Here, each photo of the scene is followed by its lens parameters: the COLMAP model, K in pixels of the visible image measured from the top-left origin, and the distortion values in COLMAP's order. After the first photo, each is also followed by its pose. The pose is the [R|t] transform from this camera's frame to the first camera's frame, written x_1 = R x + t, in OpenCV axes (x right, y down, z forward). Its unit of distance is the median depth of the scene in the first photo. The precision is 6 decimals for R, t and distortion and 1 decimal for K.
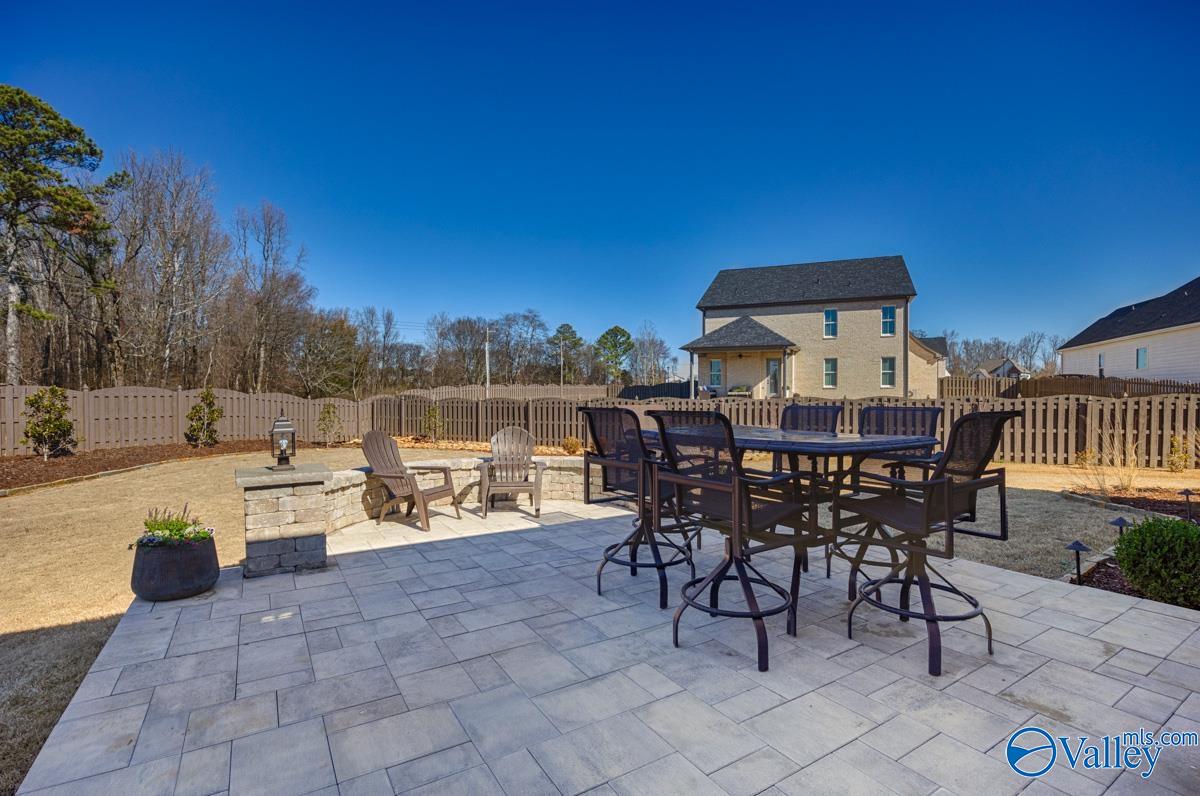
lens RADIAL K [[545.7, 0, 609.8], [0, 545.7, 398.5], [0, 0, 1]] dist [-0.012199, -0.001602]
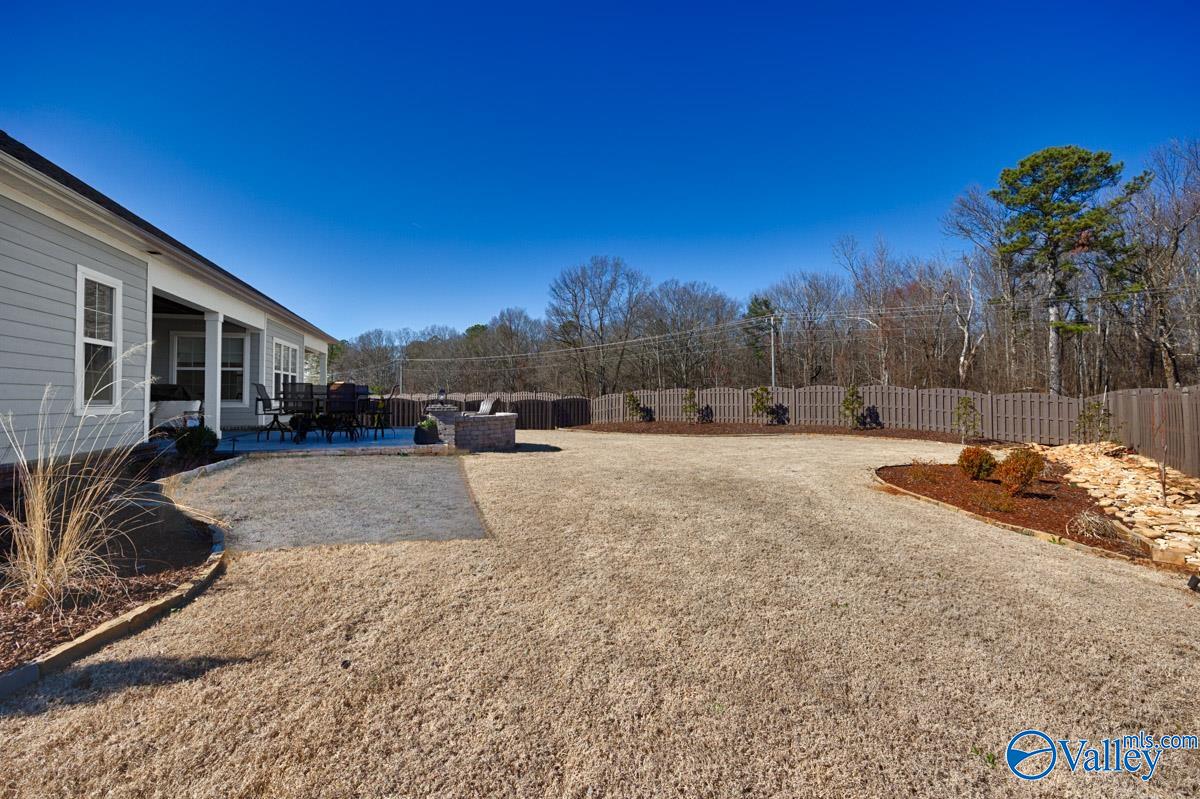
lens RADIAL K [[500.3, 0, 607.7], [0, 500.3, 389.6], [0, 0, 1]] dist [0.000227, -0.000187]
pose [[-0.250003, -0.019868, -0.968041, 0.229206], [-0.010094, 0.999789, -0.017912, 0.006865], [0.968192, 0.005293, -0.250151, 0.272594]]
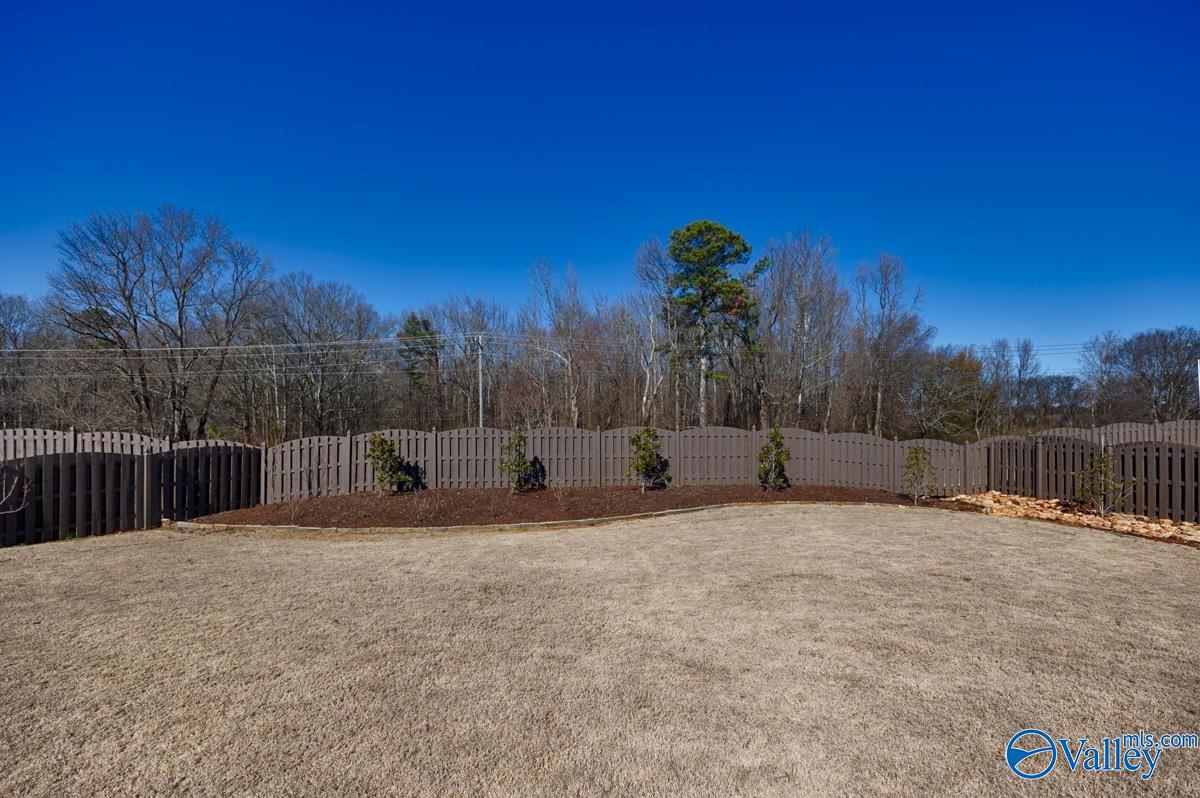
lens RADIAL K [[500.3, 0, 604.4], [0, 500.3, 428.4], [0, 0, 1]] dist [0.000227, -0.000187]
pose [[0.465365, -0.007880, -0.885084, -0.045413], [-0.010445, 0.999842, -0.014394, -0.001093], [0.885057, 0.015943, 0.465209, 0.129820]]
